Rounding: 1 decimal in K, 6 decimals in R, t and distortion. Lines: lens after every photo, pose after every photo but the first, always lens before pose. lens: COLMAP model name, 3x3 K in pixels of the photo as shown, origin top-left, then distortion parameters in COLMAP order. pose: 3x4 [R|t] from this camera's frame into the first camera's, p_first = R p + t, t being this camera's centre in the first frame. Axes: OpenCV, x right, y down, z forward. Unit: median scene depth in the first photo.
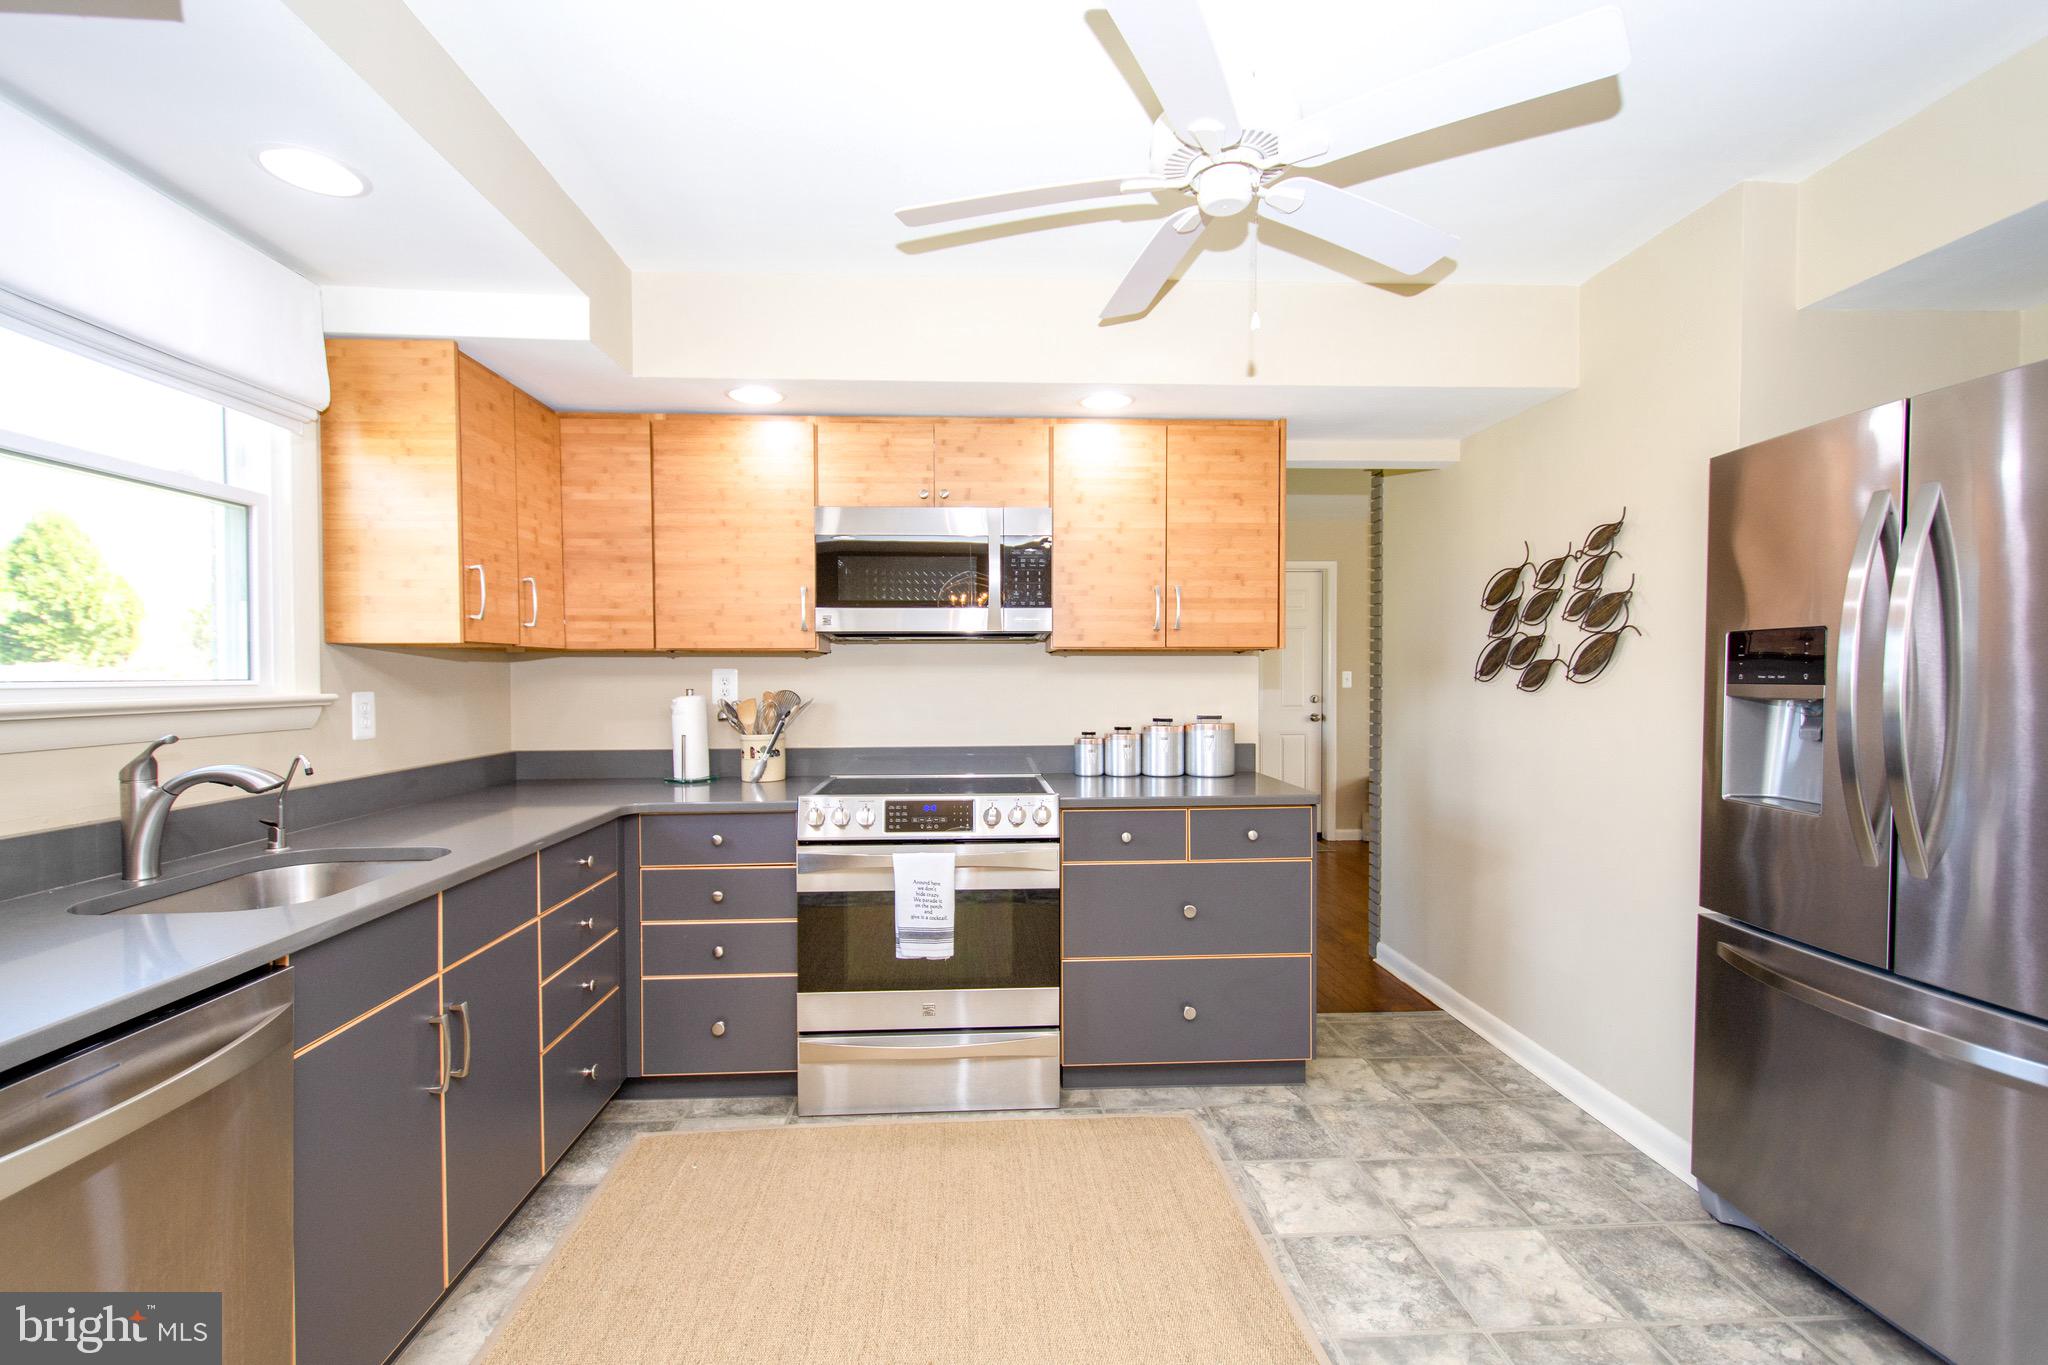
lens RADIAL K [[880.4, 0, 1002.5], [0, 880.4, 697.1], [0, 0, 1]] dist [0.005197, -0.002059]
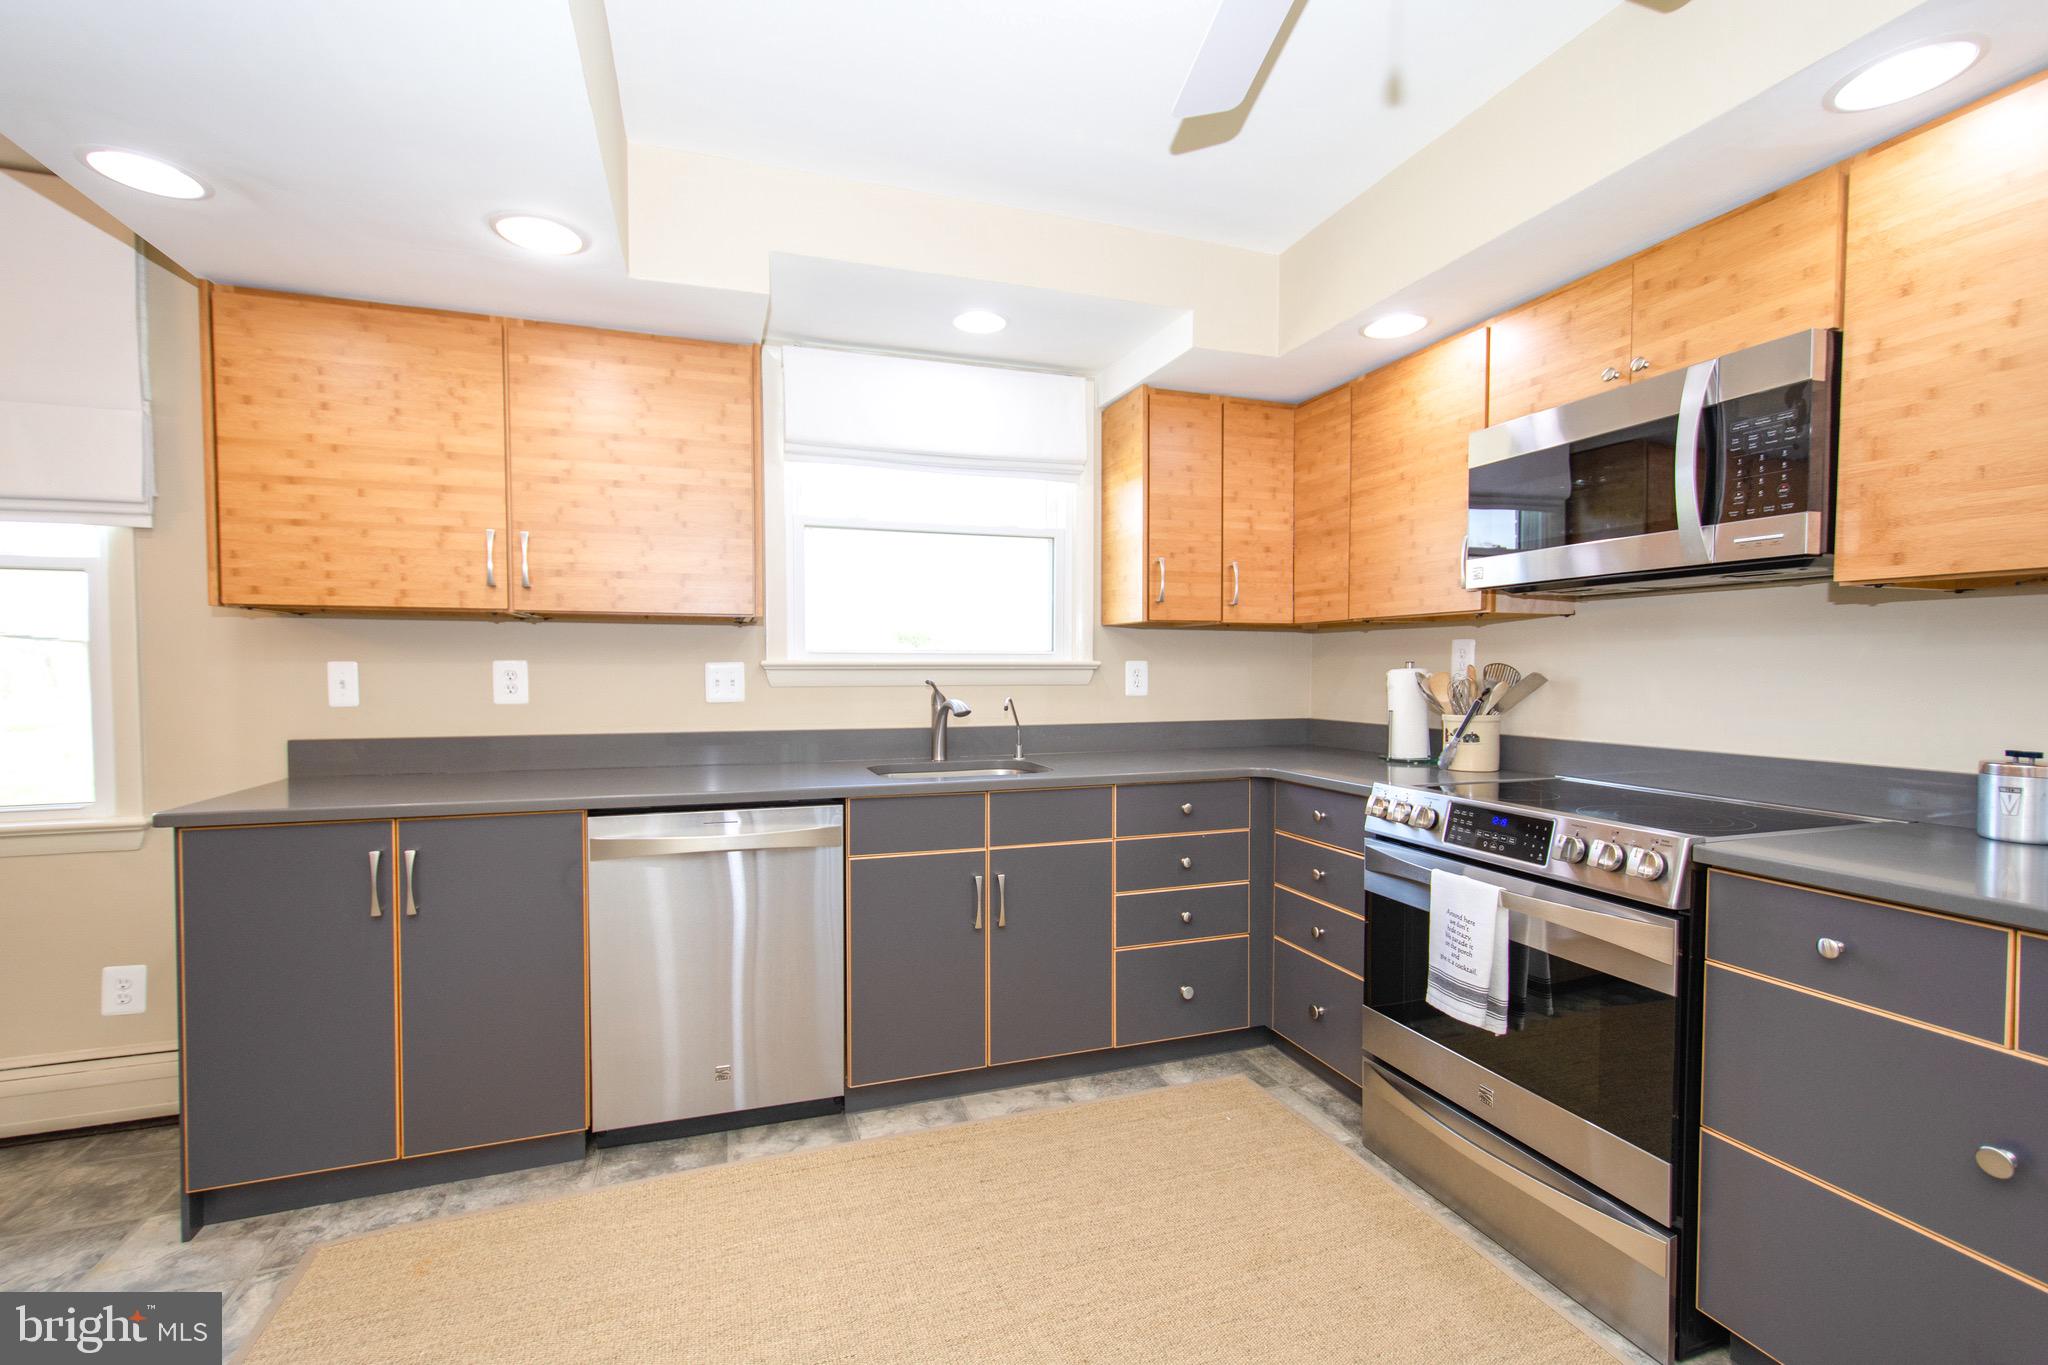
lens RADIAL K [[880.4, 0, 1024.3], [0, 880.4, 692.9], [0, 0, 1]] dist [0.005197, -0.002059]
pose [[0.288105, 0.033418, -0.957015, 0.447755], [-0.026201, 0.999292, 0.027007, 0.010048], [0.957240, 0.017294, 0.288777, 0.374890]]
